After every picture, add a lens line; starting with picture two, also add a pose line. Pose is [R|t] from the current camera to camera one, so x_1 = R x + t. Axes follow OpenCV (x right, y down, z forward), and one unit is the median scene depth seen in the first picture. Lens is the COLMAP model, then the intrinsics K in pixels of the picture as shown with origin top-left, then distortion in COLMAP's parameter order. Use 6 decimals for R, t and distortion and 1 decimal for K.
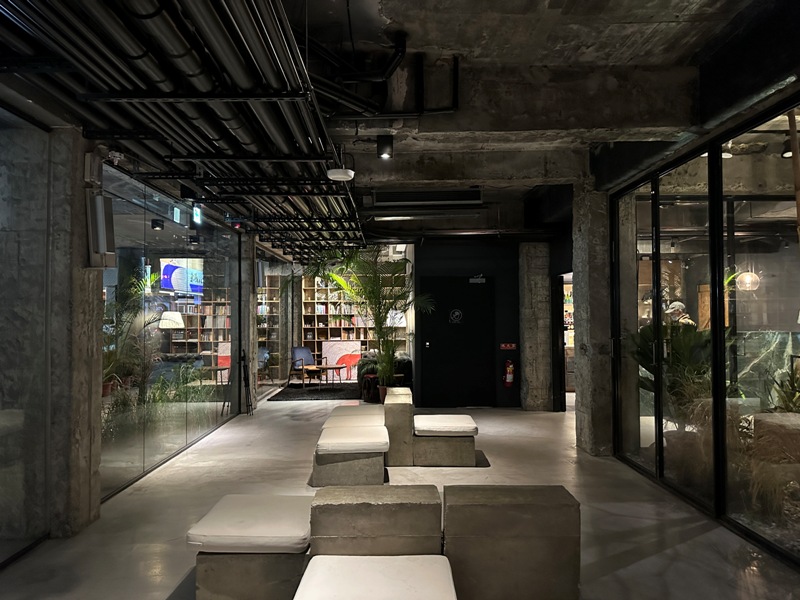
lens RADIAL K [[554.5, 0, 395.1], [0, 554.5, 305.2], [0, 0, 1]] dist [0.084776, -0.148960]
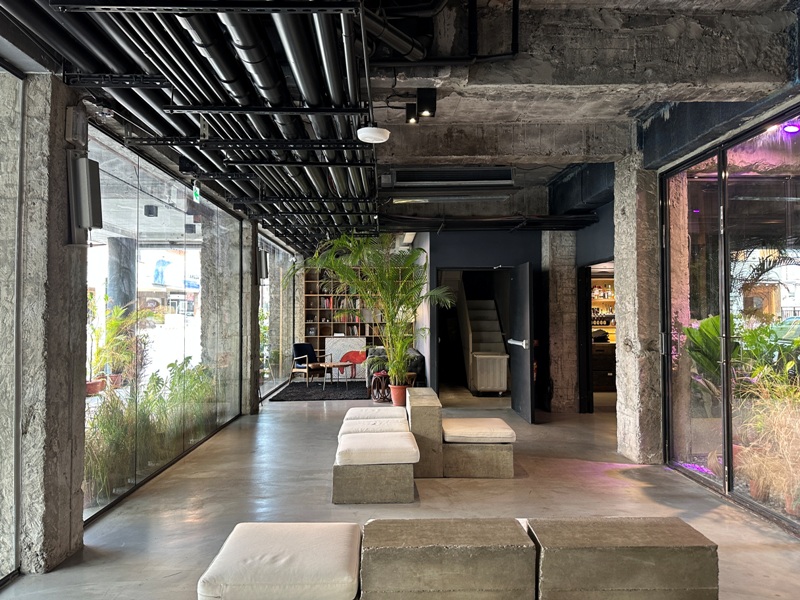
lens RADIAL K [[558.3, 0, 400.0], [0, 558.3, 300.0], [0, 0, 1]] dist [0.066311, -0.111019]
pose [[0.999825, 0.002881, 0.018504, -0.053305], [-0.002799, 0.999986, -0.004467, 0.012530], [-0.018517, 0.004414, 0.999819, 0.114363]]
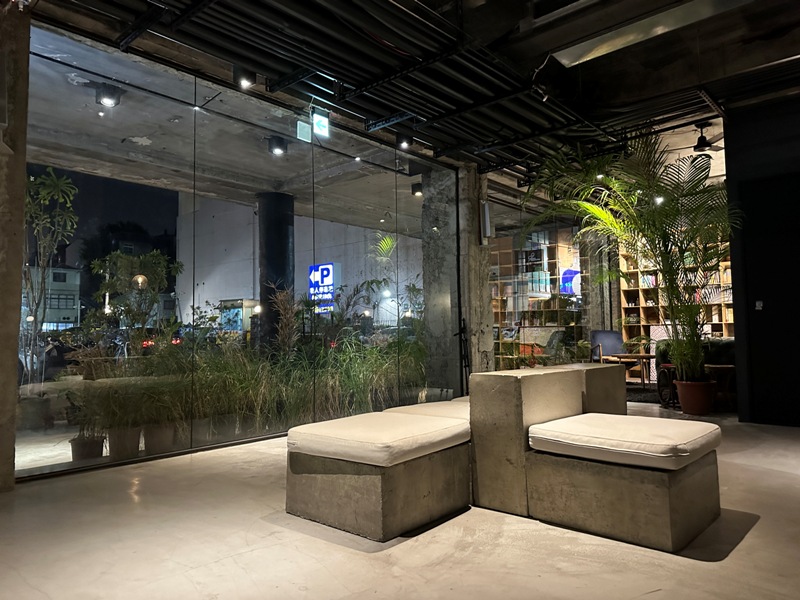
lens RADIAL K [[554.5, 0, 395.1], [0, 554.5, 305.2], [0, 0, 1]] dist [0.084776, -0.148960]
pose [[0.745217, -0.037949, -0.665742, 0.262007], [0.024508, 0.999263, -0.029527, 0.129412], [0.666372, 0.005689, 0.745598, 0.593686]]
